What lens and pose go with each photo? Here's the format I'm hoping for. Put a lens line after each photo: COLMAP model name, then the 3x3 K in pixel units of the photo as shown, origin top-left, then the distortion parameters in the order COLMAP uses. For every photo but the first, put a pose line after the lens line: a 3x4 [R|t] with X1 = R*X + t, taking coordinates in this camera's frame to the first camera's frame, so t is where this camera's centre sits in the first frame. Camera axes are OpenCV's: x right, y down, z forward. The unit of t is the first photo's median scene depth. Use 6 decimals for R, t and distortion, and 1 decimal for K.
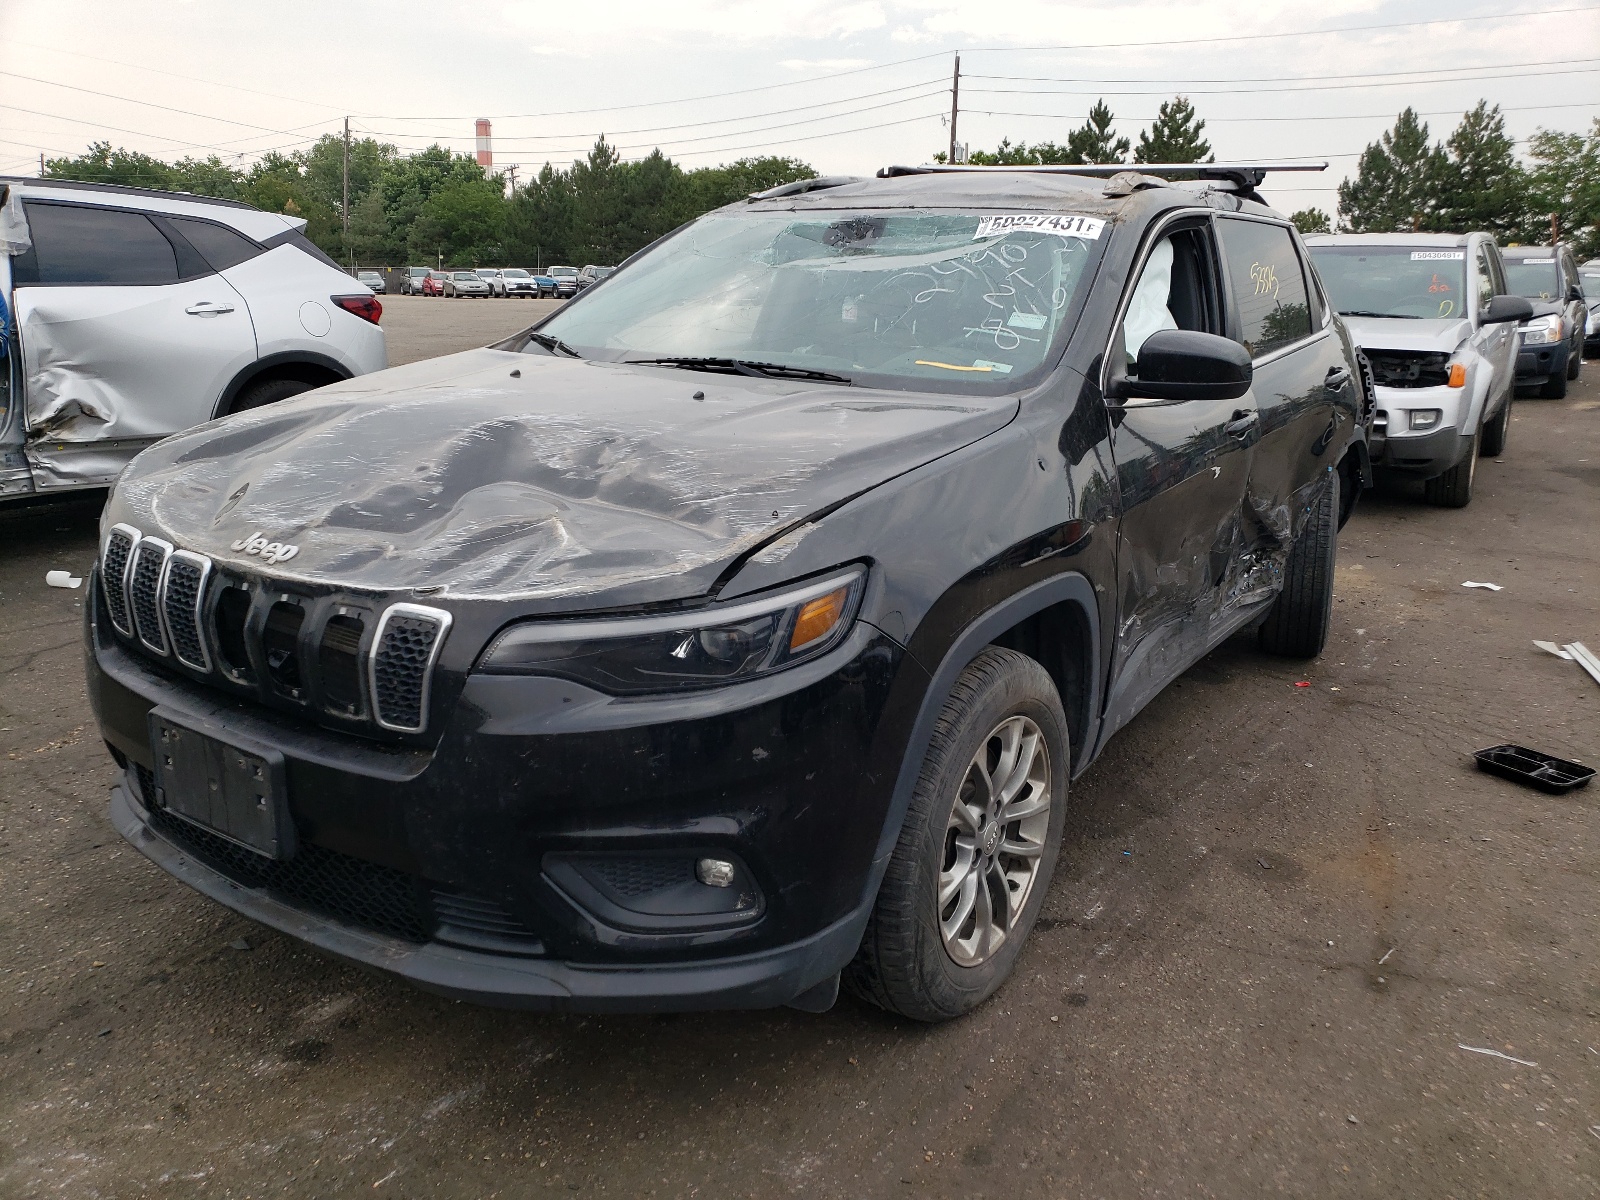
lens RADIAL K [[1208.6, 0, 800.0], [0, 1208.6, 600.0], [0, 0, 1]] dist [0.041901, -0.027928]
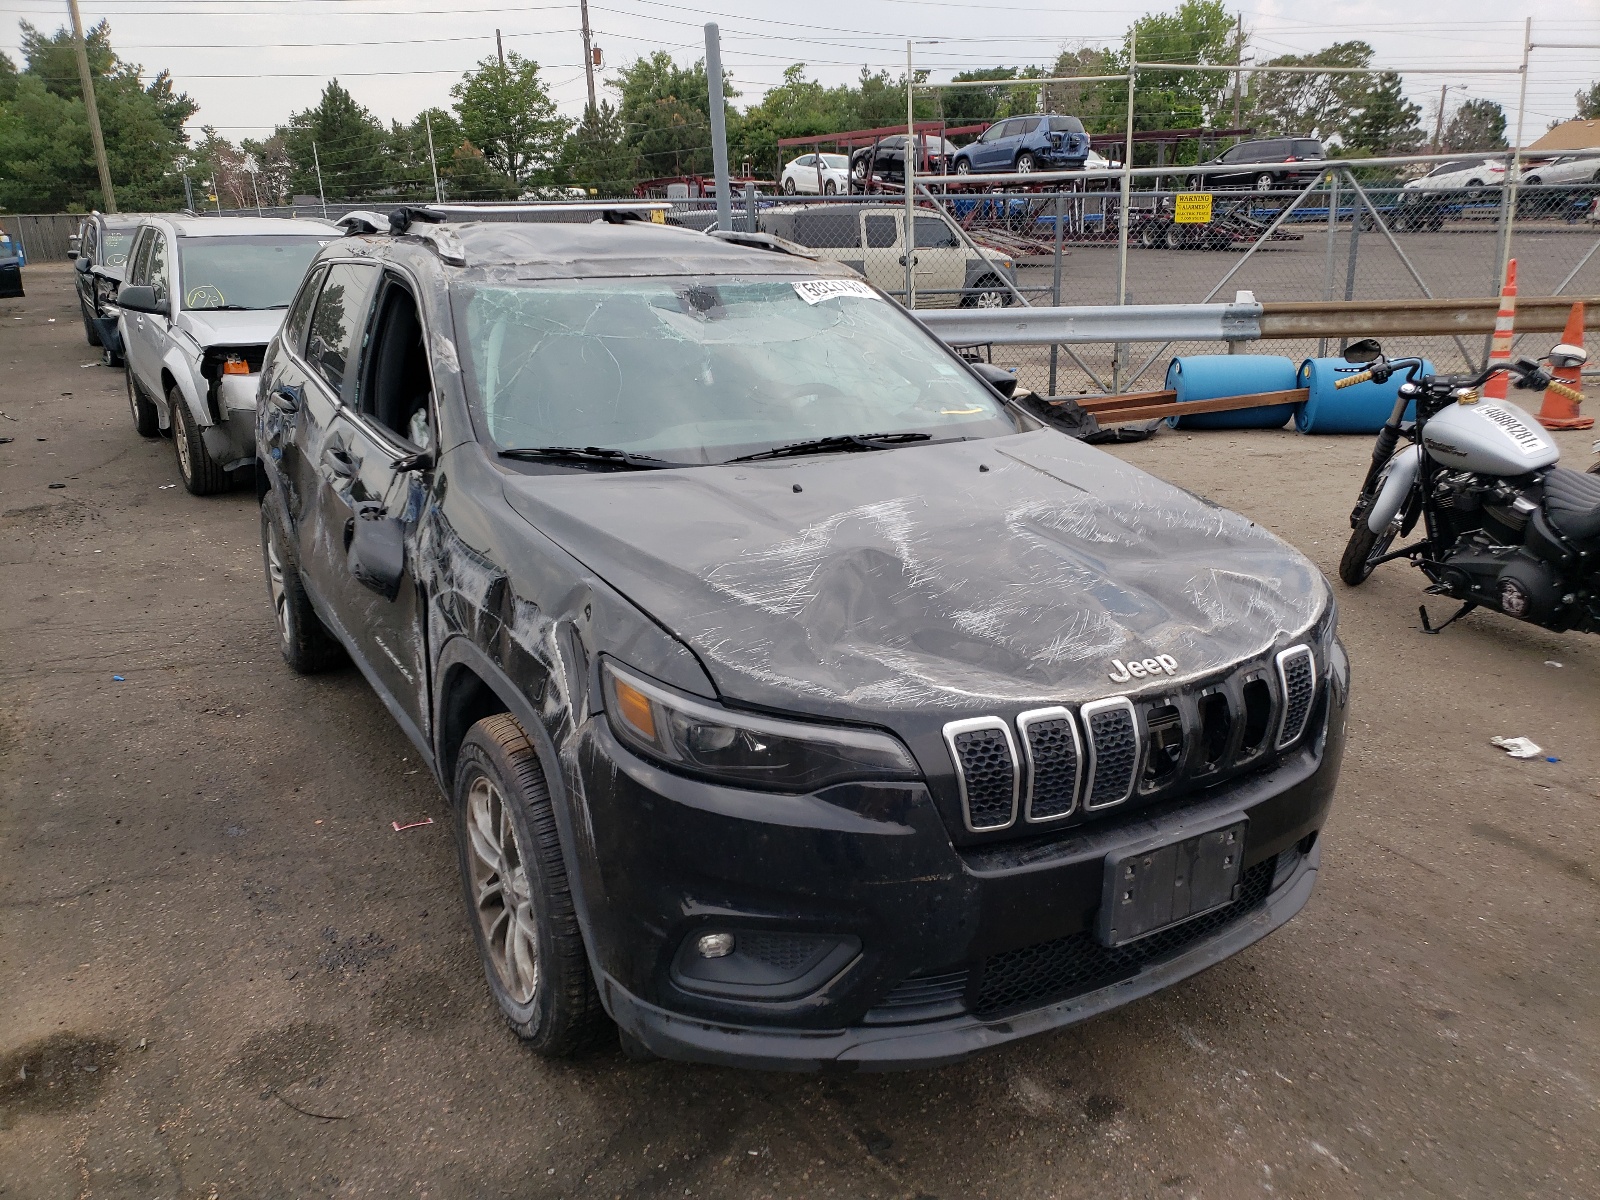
lens RADIAL K [[1213.1, 0, 855.0], [0, 1213.1, 571.8], [0, 0, 1]] dist [0.044695, -0.033920]
pose [[0.426641, -0.273887, 0.861953, -1.249121], [0.238255, 0.953416, 0.185021, -0.332903], [-0.872474, 0.126427, 0.472022, 0.574738]]
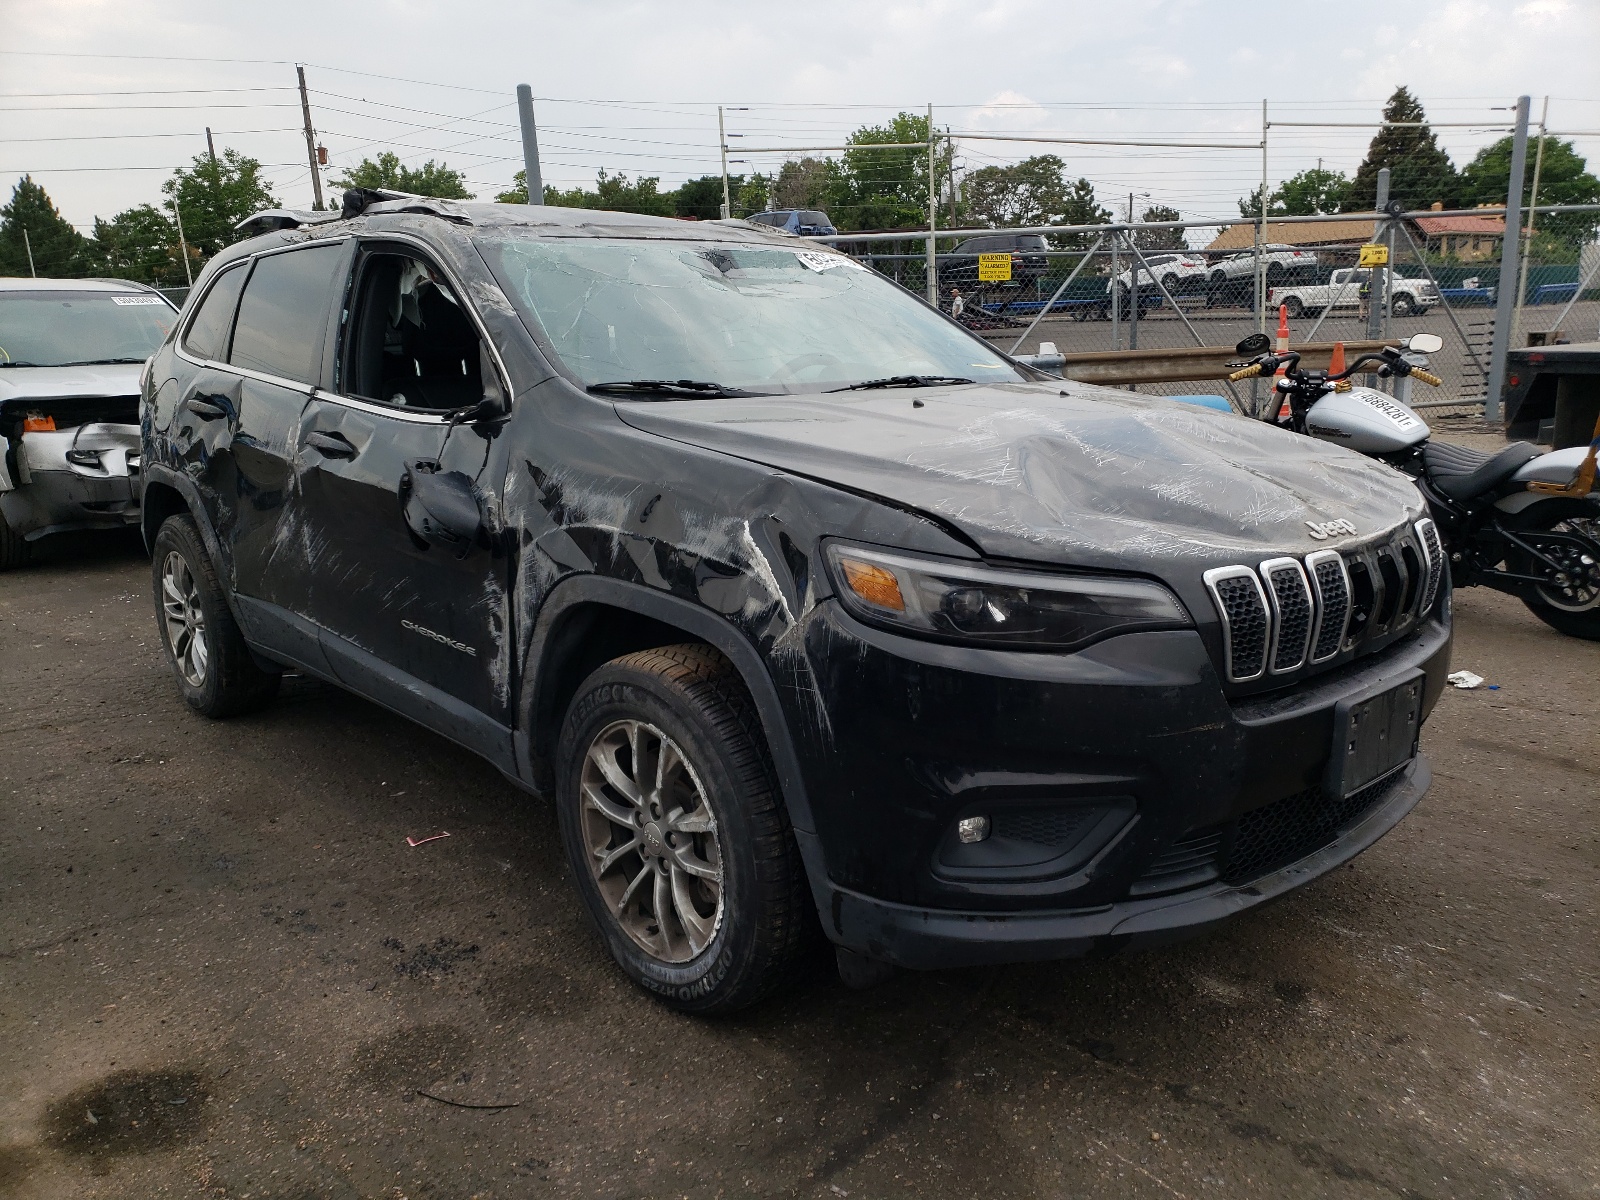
lens RADIAL K [[1208.6, 0, 800.0], [0, 1208.6, 600.0], [0, 0, 1]] dist [0.041901, -0.027928]
pose [[0.235768, -0.230121, 0.944170, -1.387506], [0.268044, 0.949271, 0.164431, -0.252584], [-0.934112, 0.214312, 0.285491, 0.965898]]
